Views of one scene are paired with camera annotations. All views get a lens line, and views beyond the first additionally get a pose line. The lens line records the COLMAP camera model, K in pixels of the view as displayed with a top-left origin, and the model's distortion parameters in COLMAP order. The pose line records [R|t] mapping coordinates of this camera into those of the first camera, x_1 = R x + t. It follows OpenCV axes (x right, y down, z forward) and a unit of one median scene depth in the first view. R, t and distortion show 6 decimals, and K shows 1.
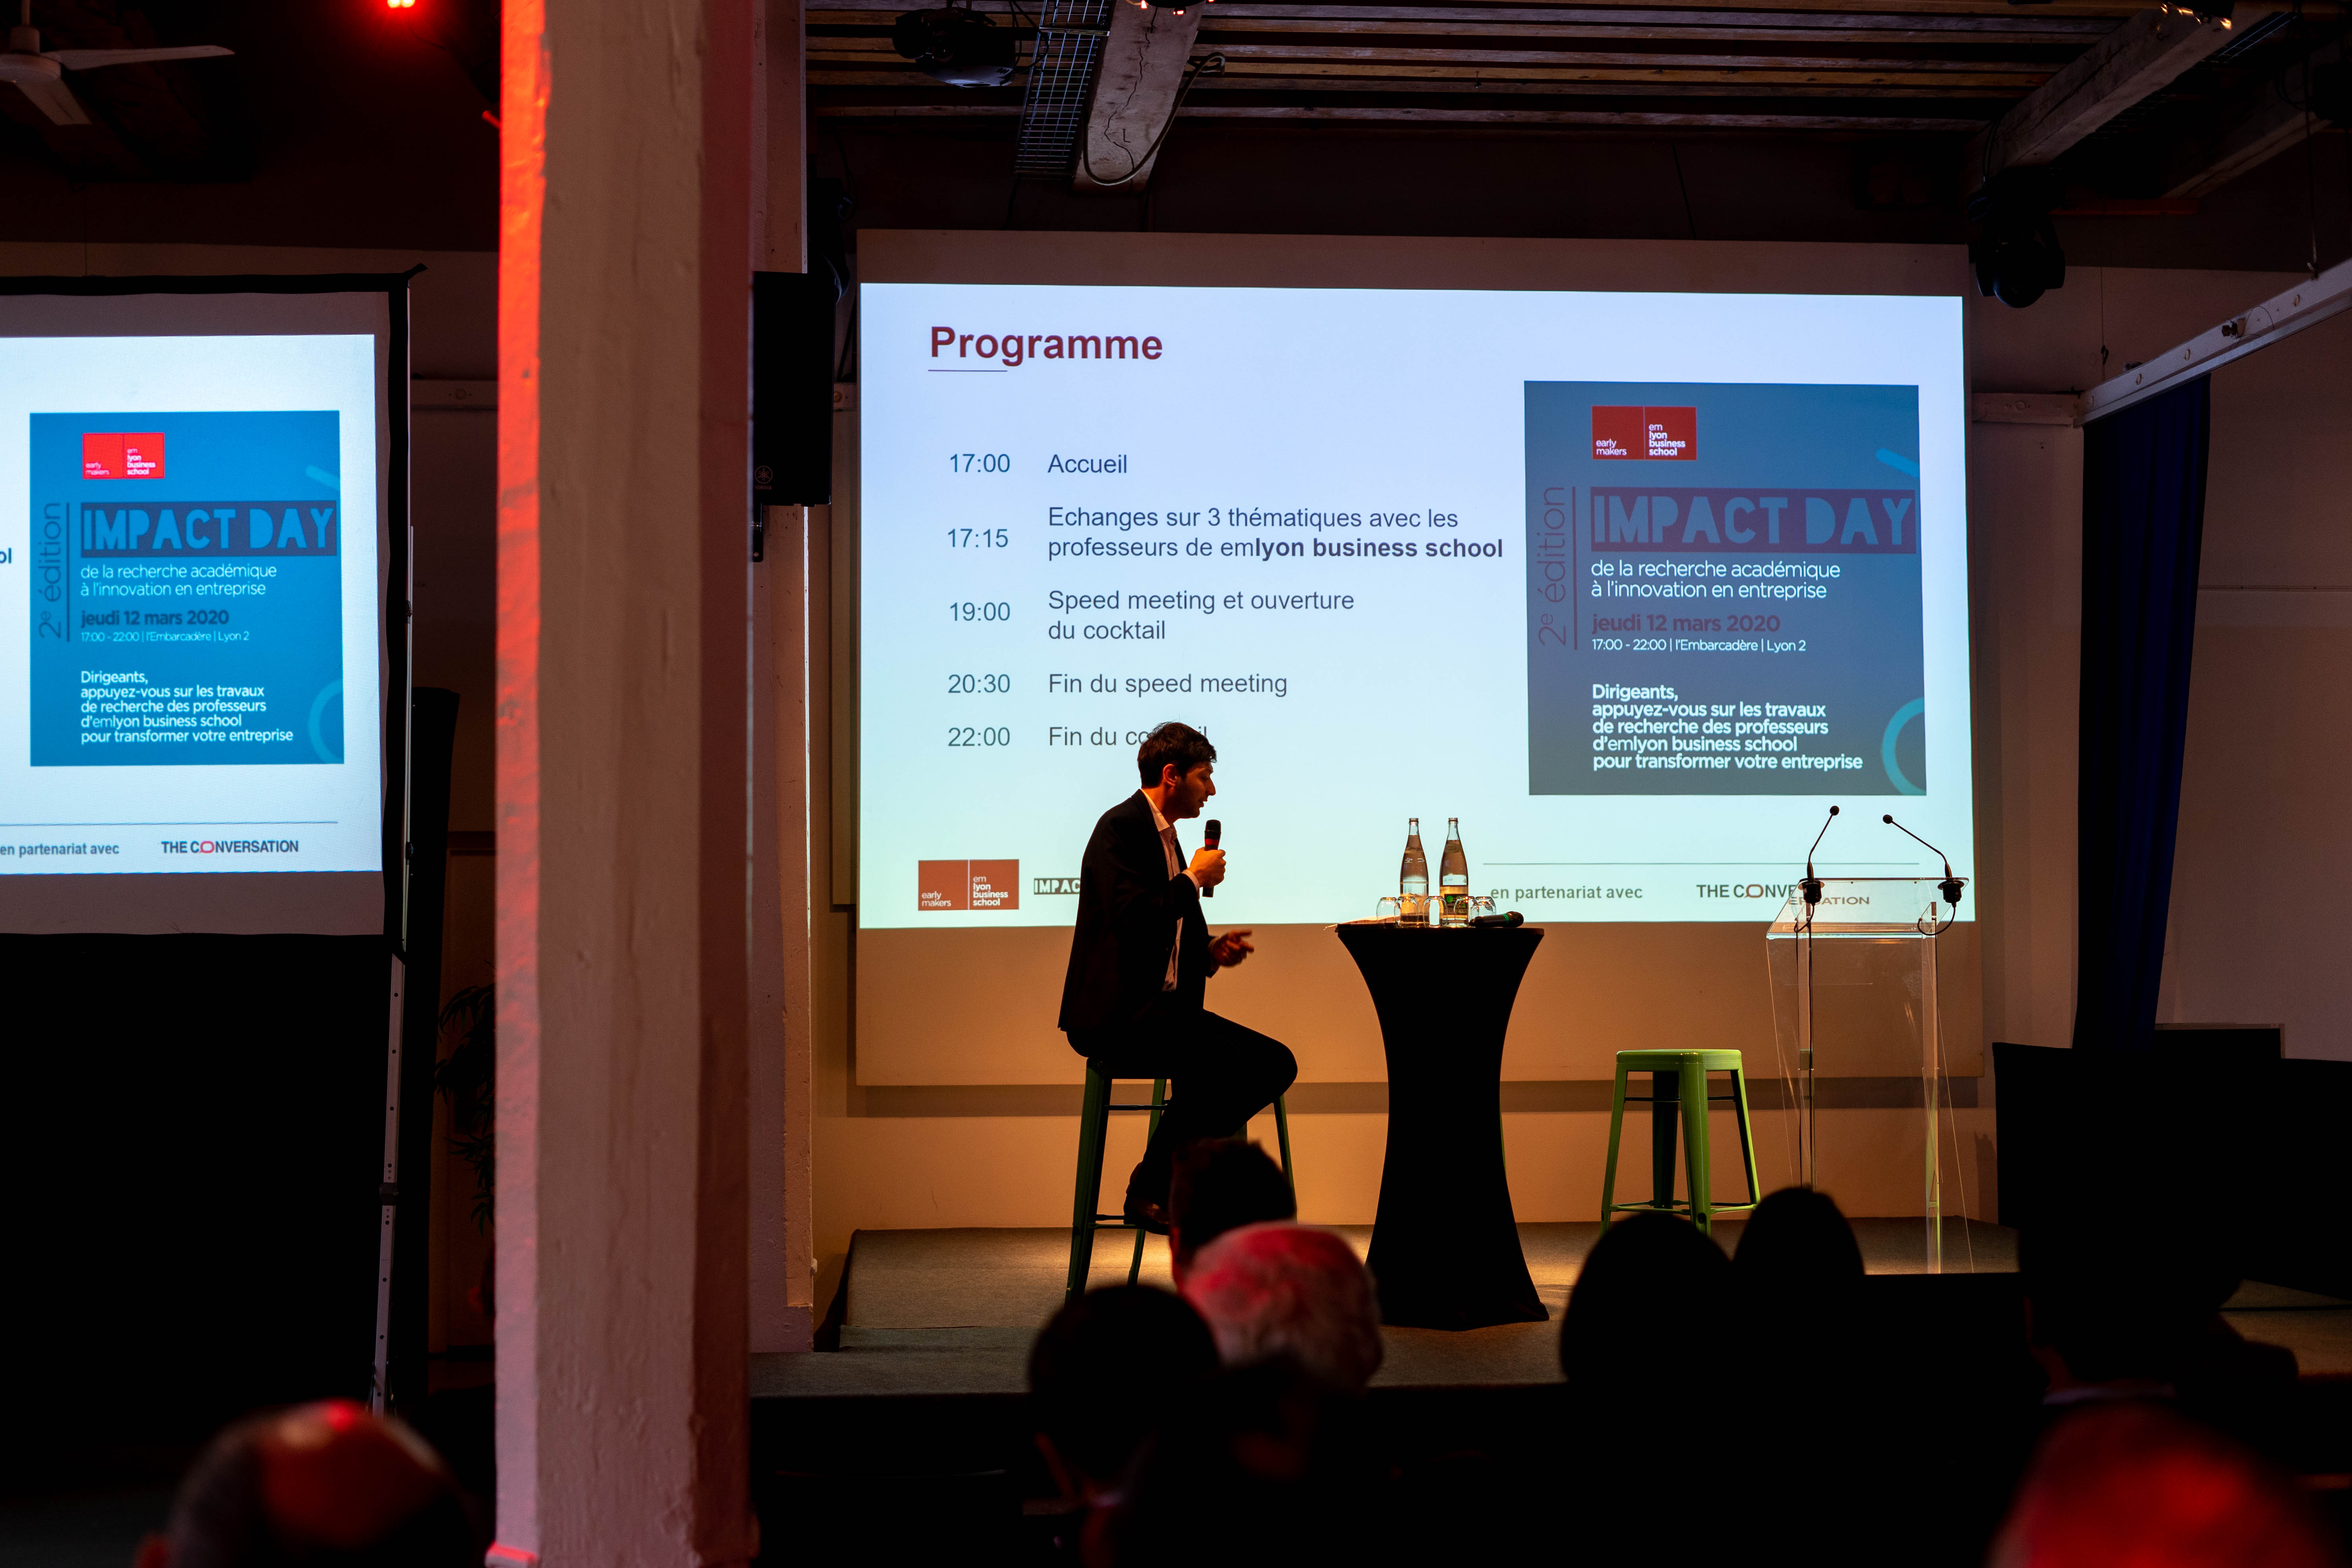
lens RADIAL K [[3459.9, 0, 1176.0], [0, 3459.9, 784.0], [0, 0, 1]] dist [0.013094, 0.041970]
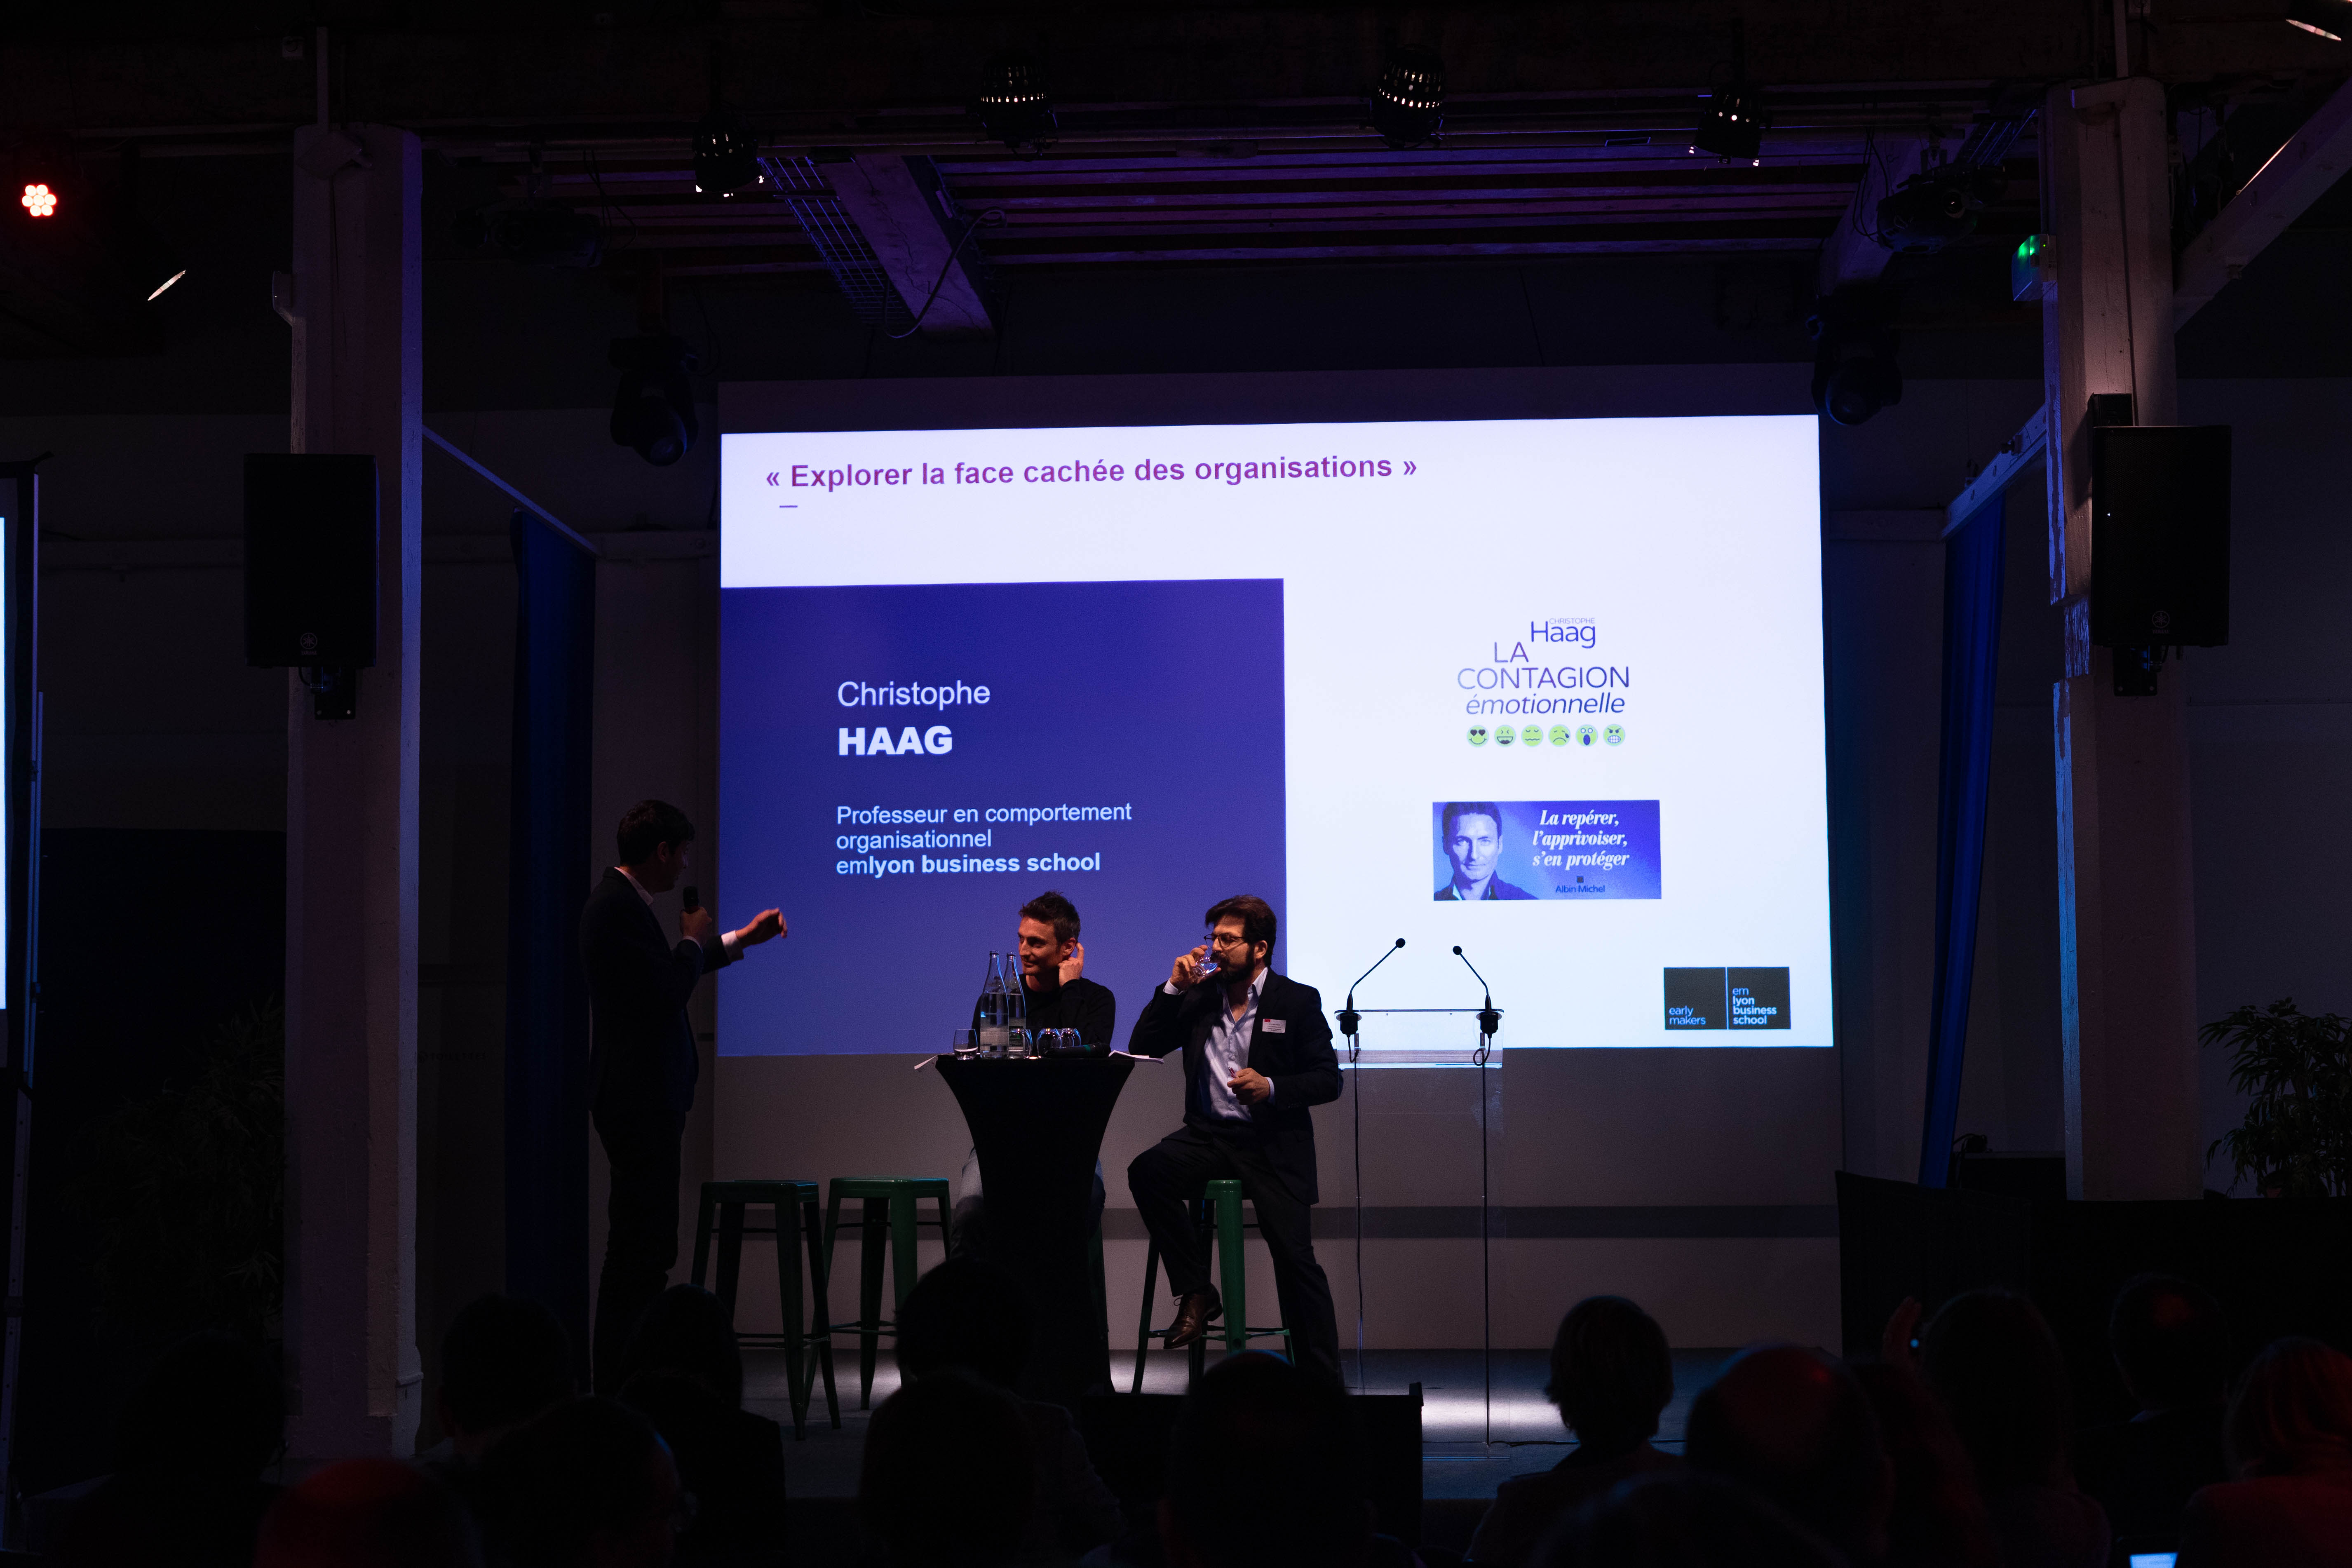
lens RADIAL K [[3581.1, 0, 1176.0], [0, 3581.1, 784.0], [0, 0, 1]] dist [-0.006056, 0.009828]
pose [[0.987418, -0.014073, -0.157506, 0.226926], [0.009142, 0.999447, -0.031985, -0.004557], [0.157869, 0.030143, 0.987000, -0.039395]]
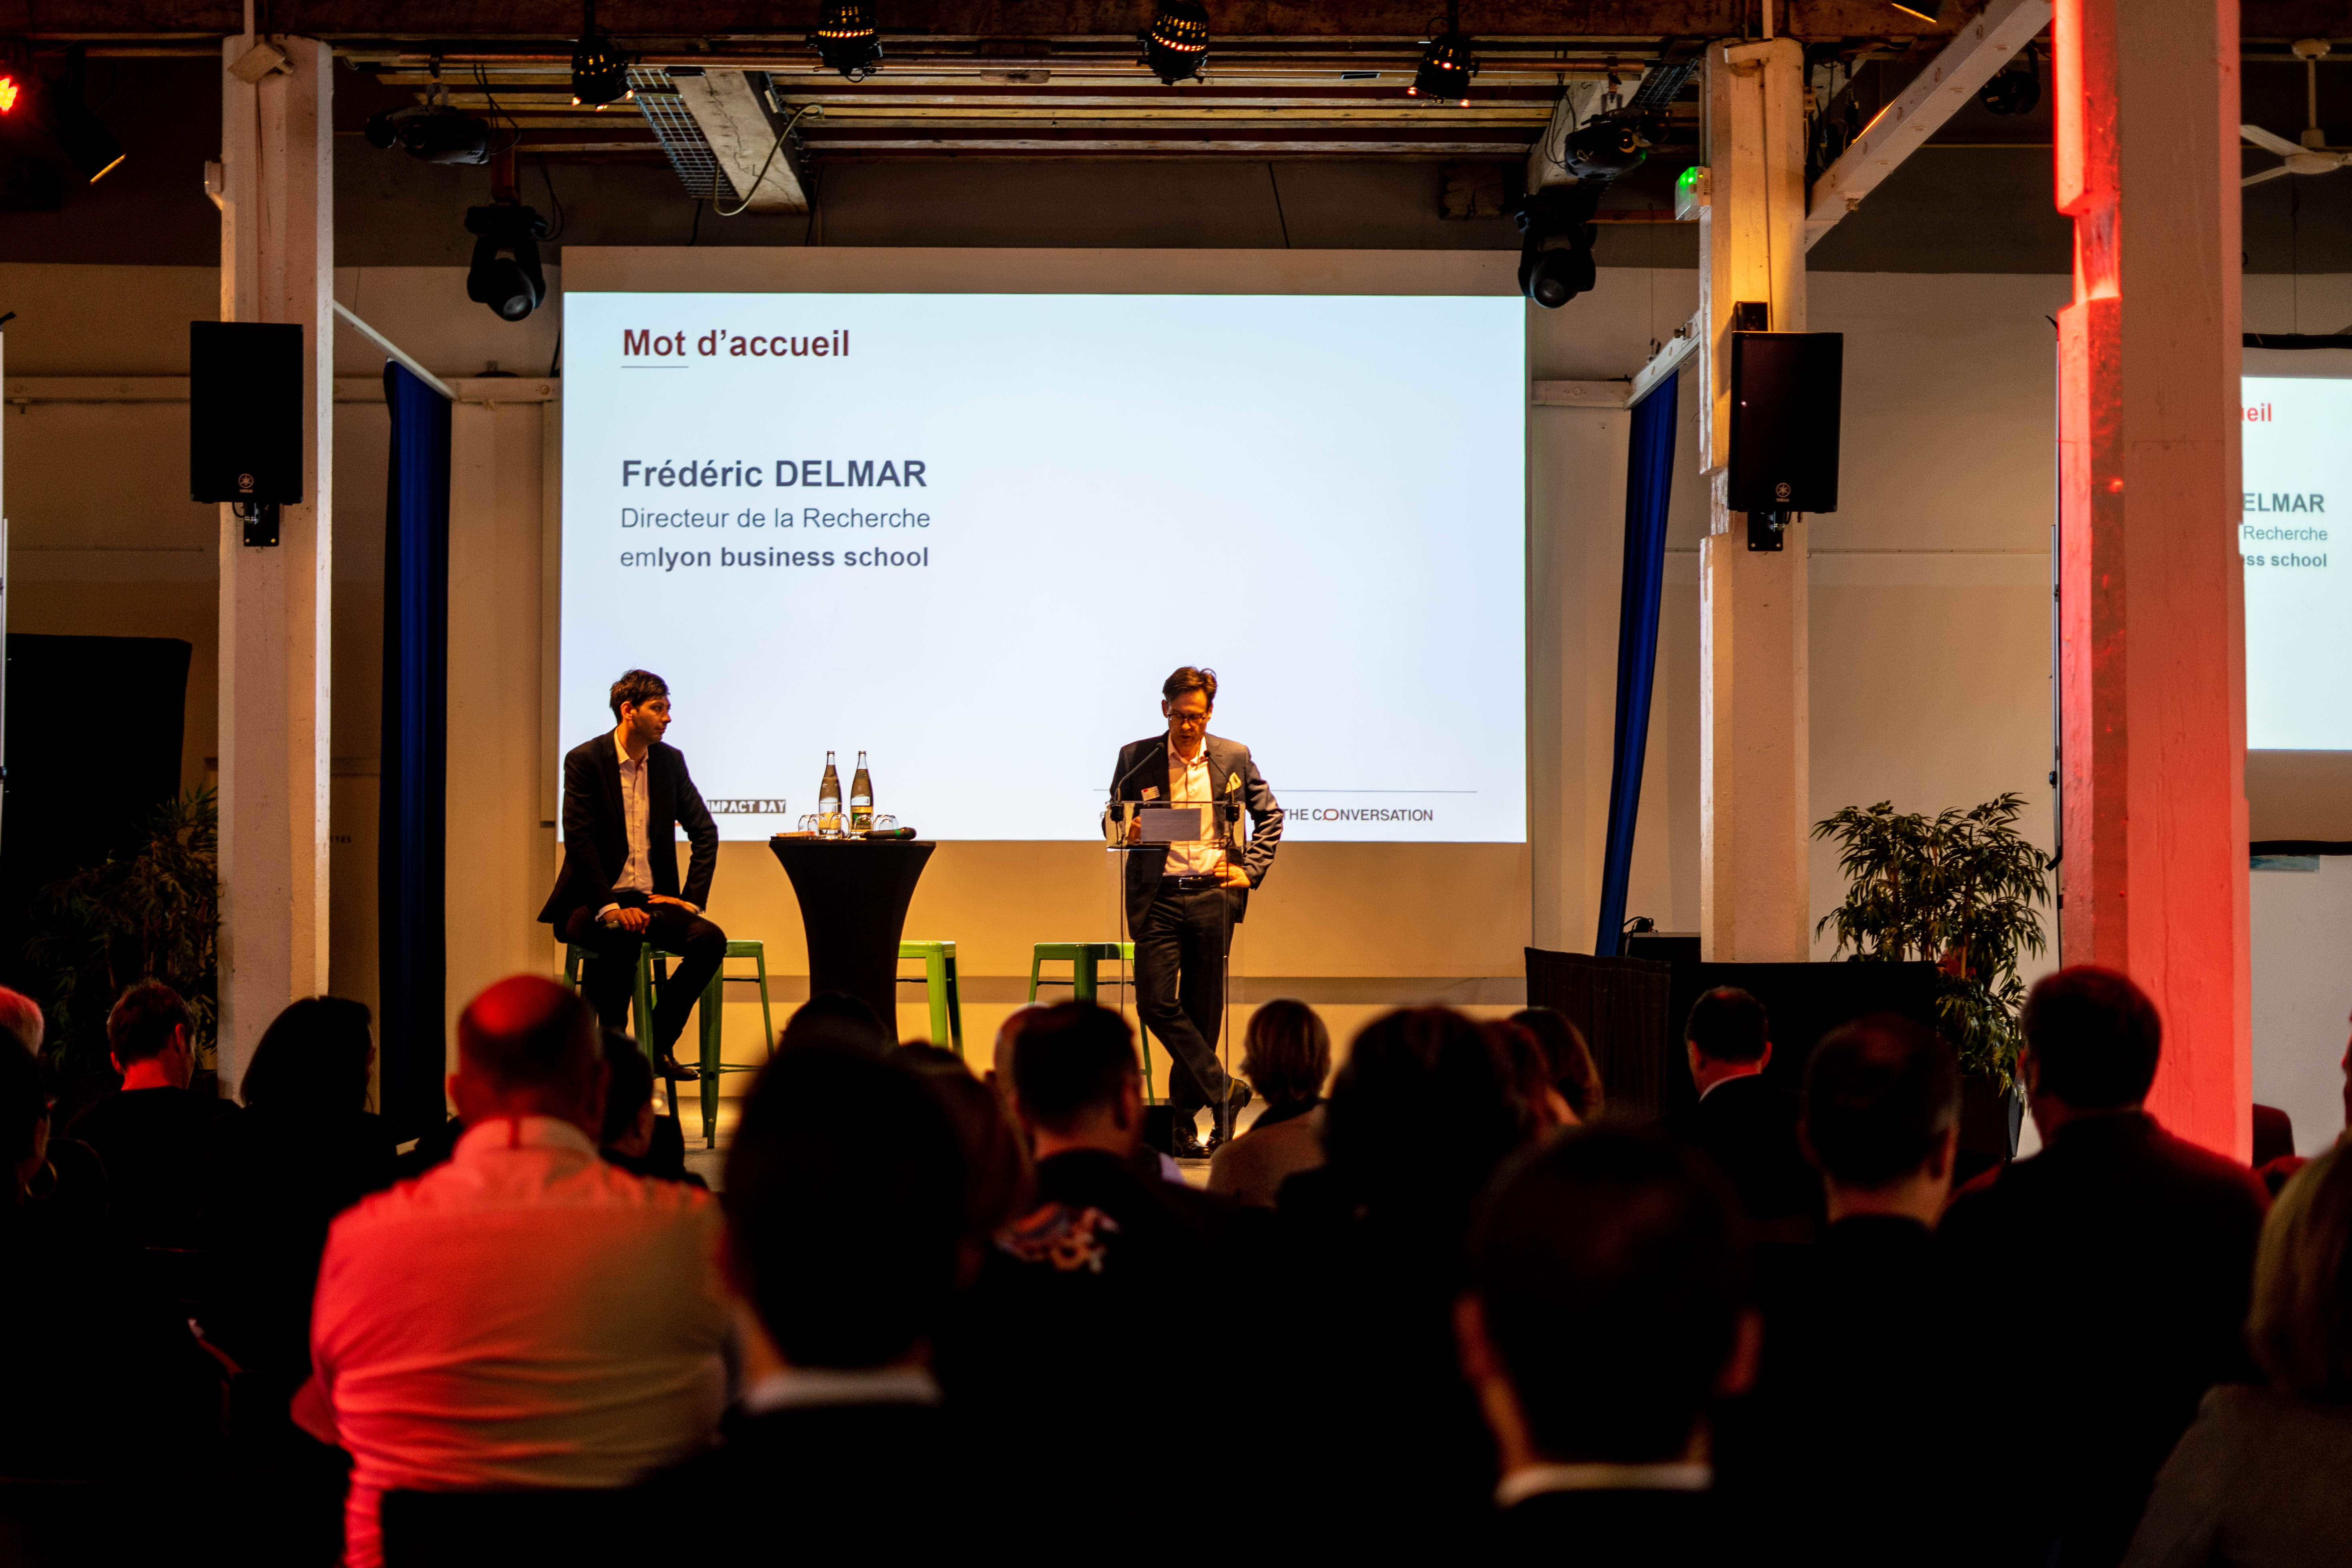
lens RADIAL K [[3500.1, 0, 1176.0], [0, 3500.1, 784.0], [0, 0, 1]] dist [-0.007454, -0.001651]
pose [[0.996147, 0.005309, -0.087534, 0.236811], [-0.003495, 0.999776, 0.020866, -0.003775], [0.087625, -0.020480, 0.995943, -0.181690]]
